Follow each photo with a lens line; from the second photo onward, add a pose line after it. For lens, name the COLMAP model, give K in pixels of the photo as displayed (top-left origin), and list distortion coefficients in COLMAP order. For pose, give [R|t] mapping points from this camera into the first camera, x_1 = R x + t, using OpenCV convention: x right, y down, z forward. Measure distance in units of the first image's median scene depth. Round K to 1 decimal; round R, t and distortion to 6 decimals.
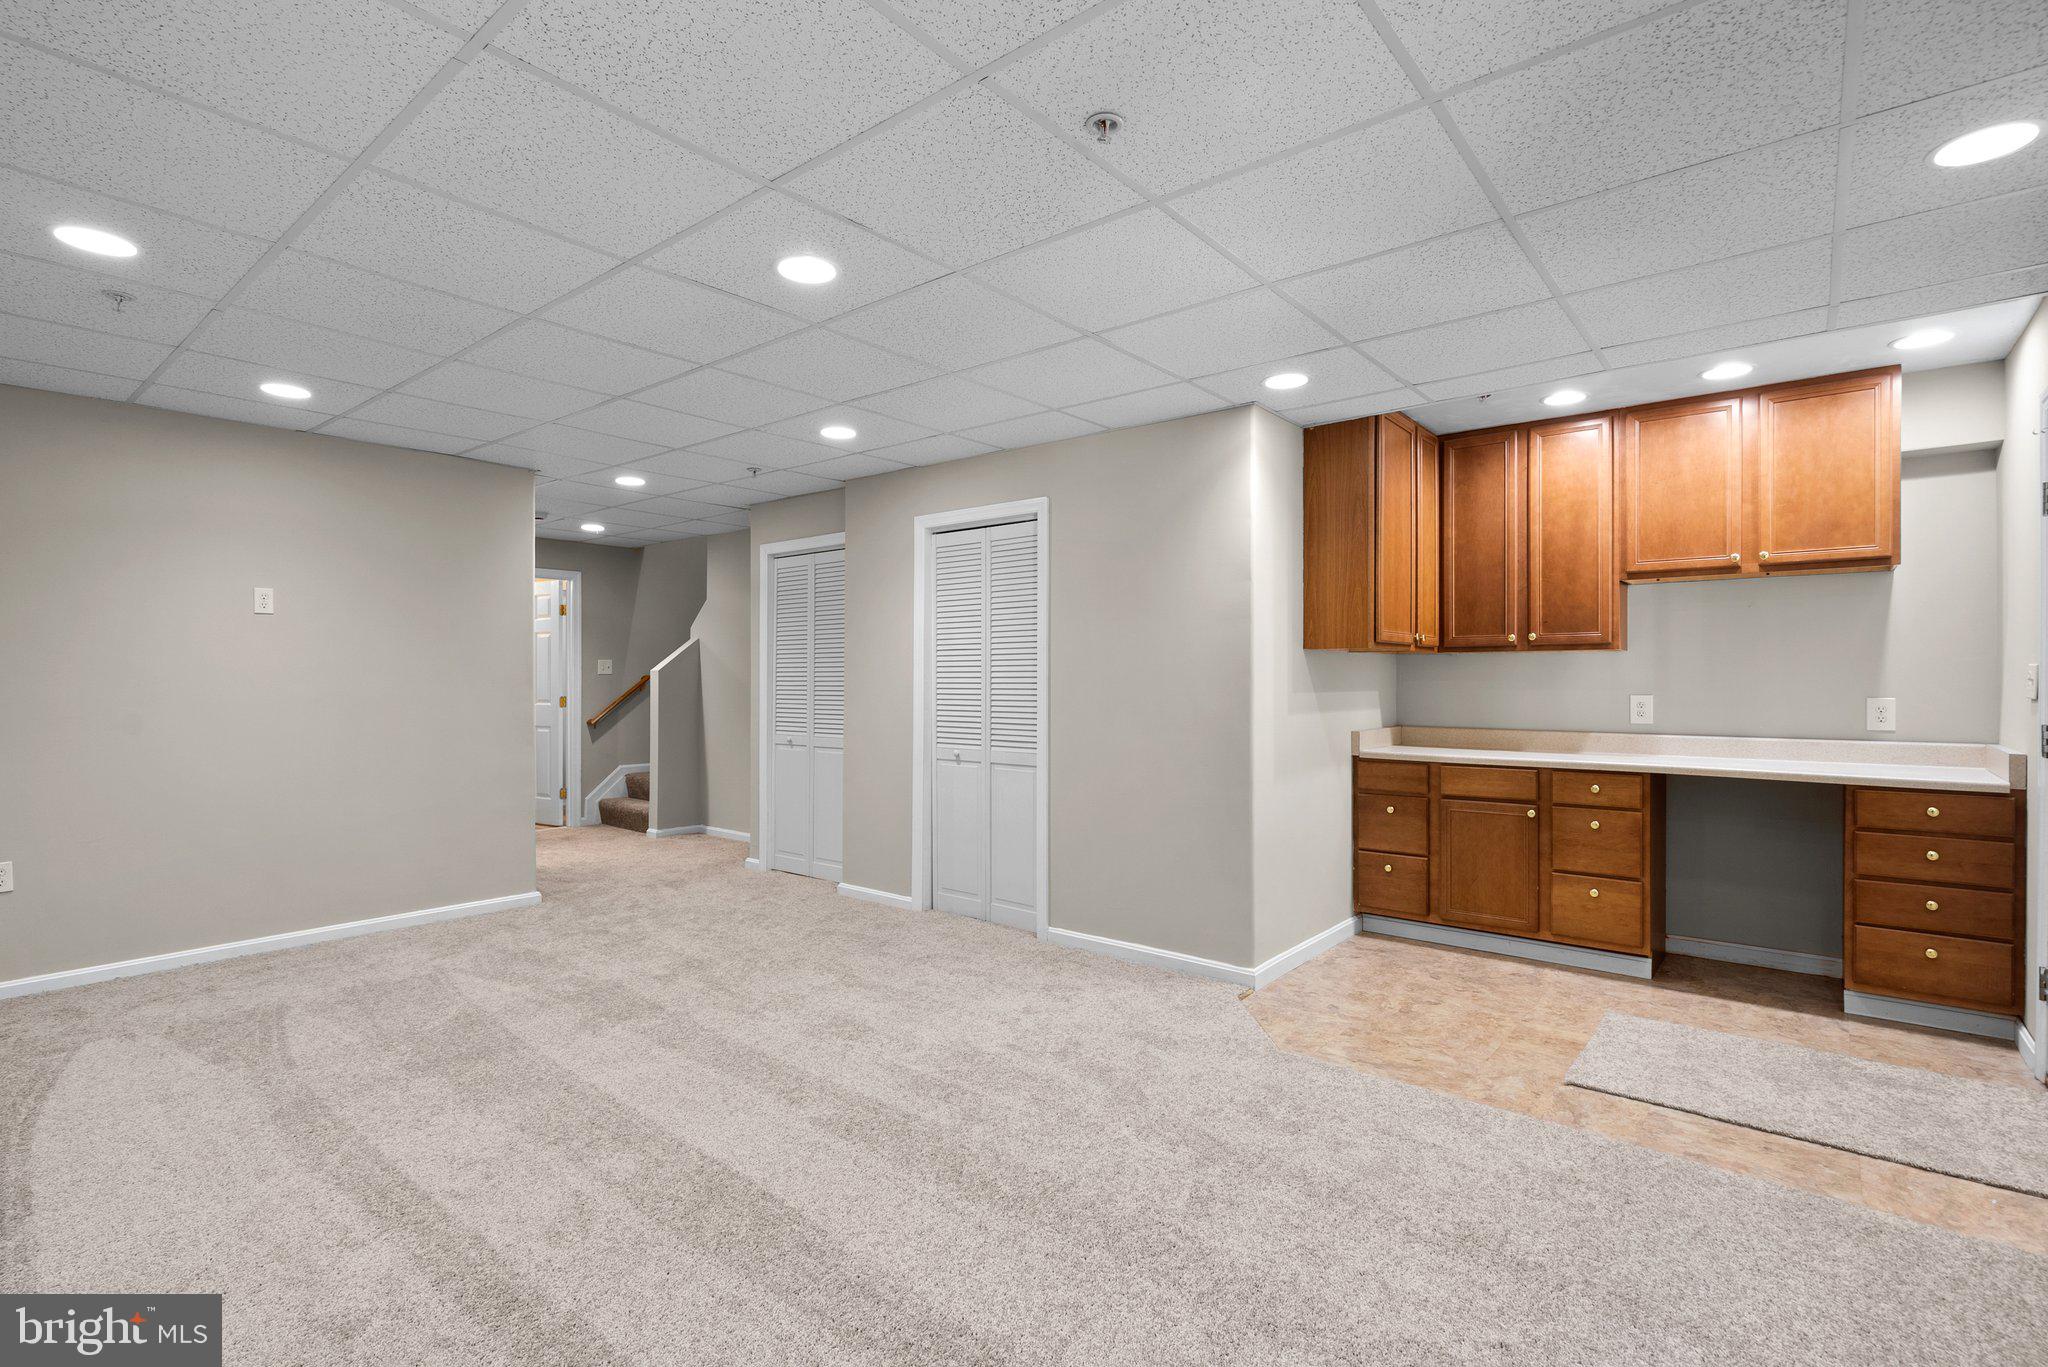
lens RADIAL K [[939.1, 0, 1023.4], [0, 939.1, 673.8], [0, 0, 1]] dist [-0.003230, 0.001113]
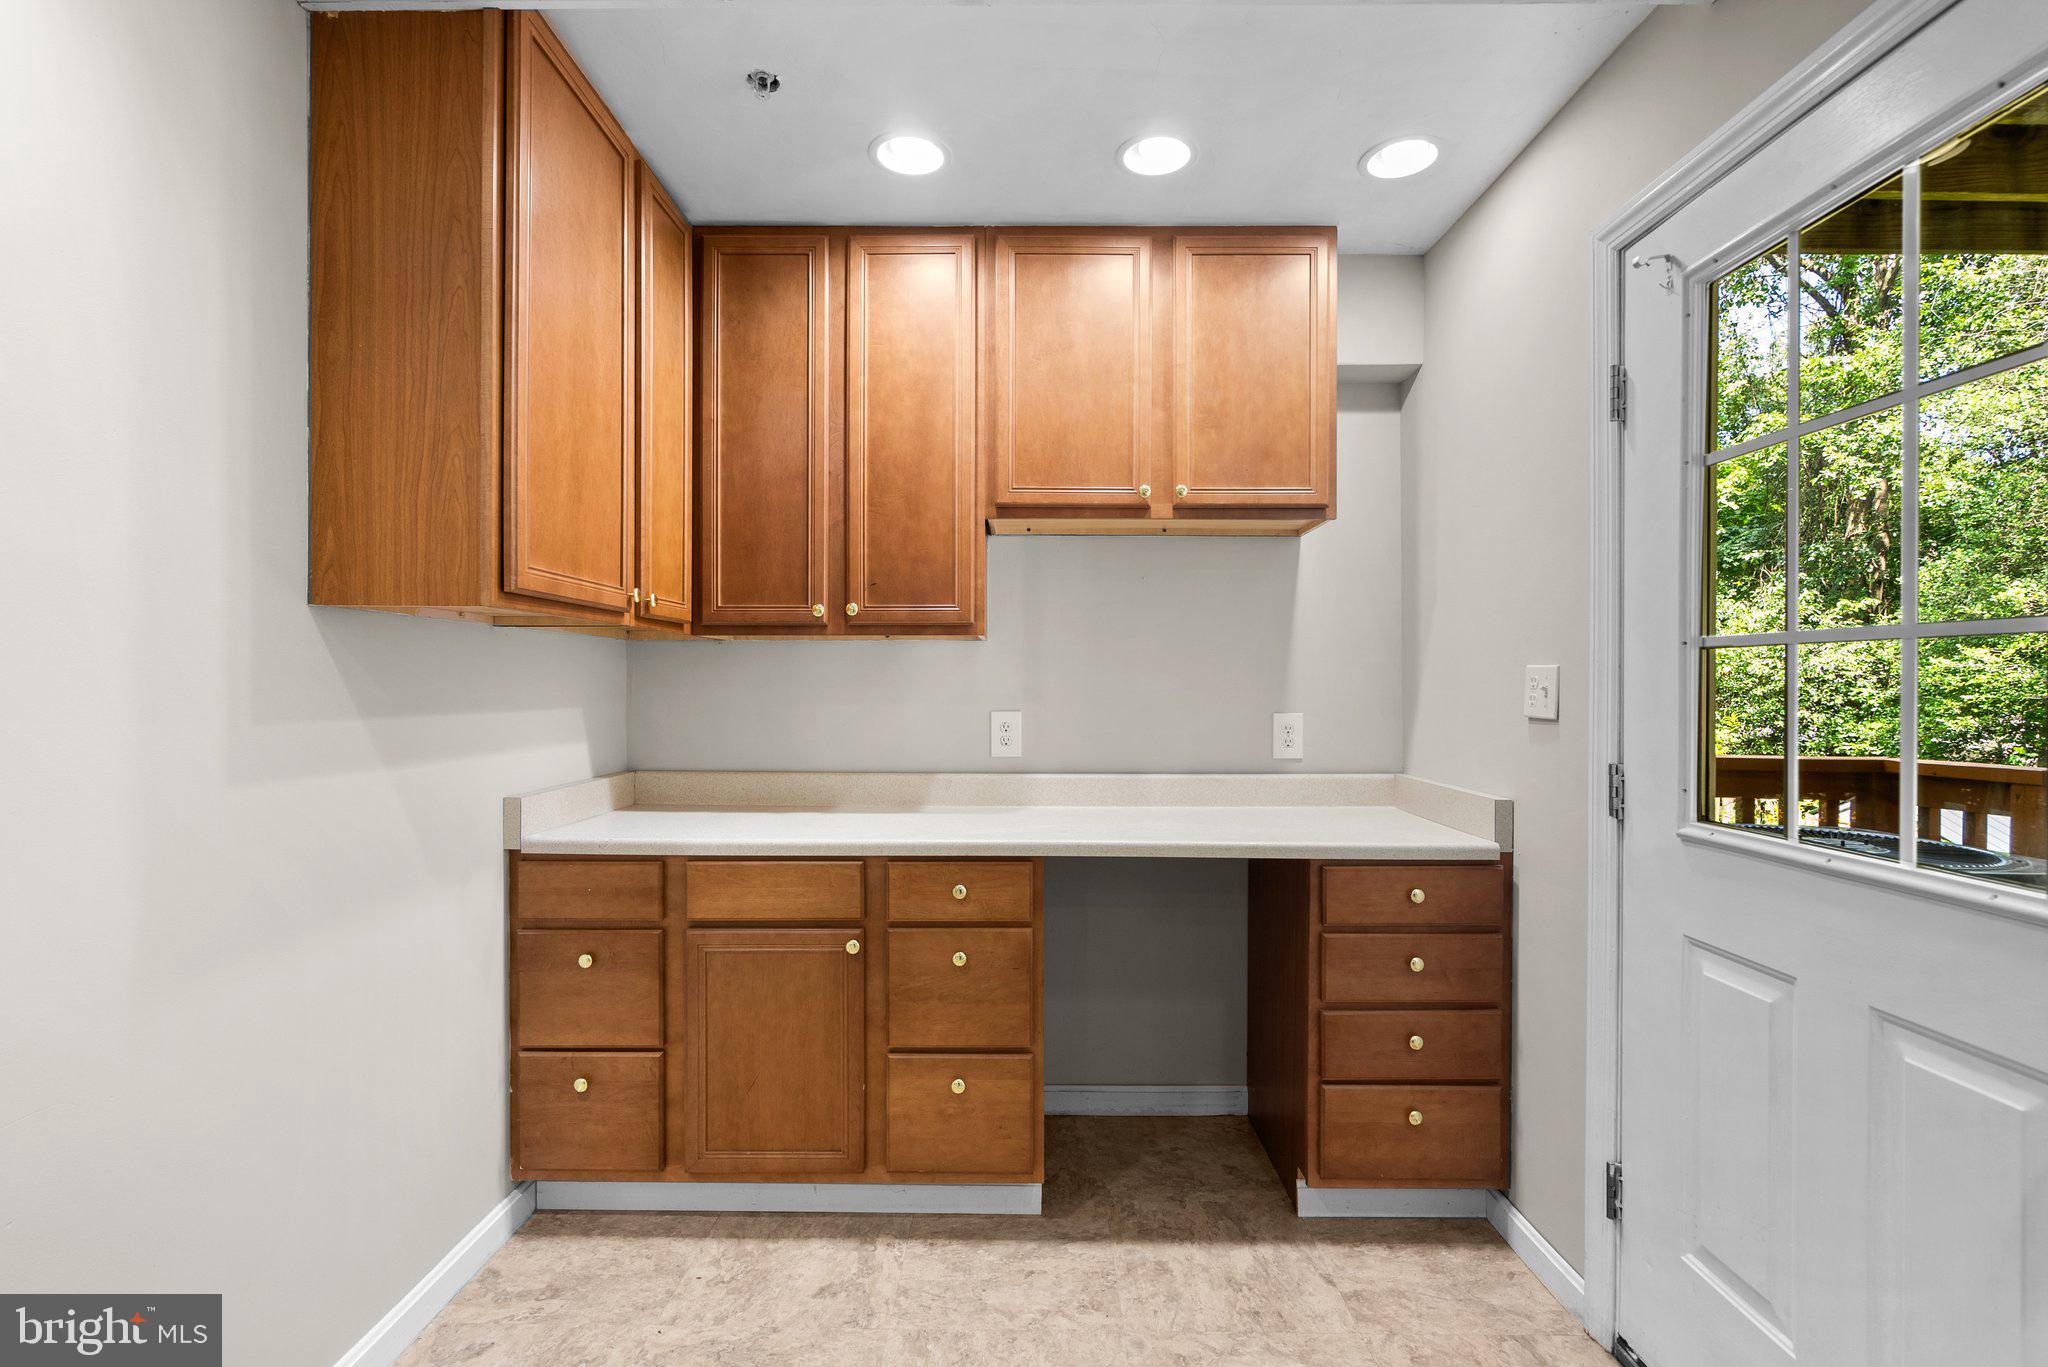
lens RADIAL K [[954.7, 0, 1025.5], [0, 954.7, 707.2], [0, 0, 1]] dist [-0.005385, 0.000882]
pose [[0.771992, -0.012488, 0.635510, 0.276910], [-0.006548, 0.999598, 0.027598, 0.002145], [-0.635599, -0.025466, 0.771599, 0.526617]]
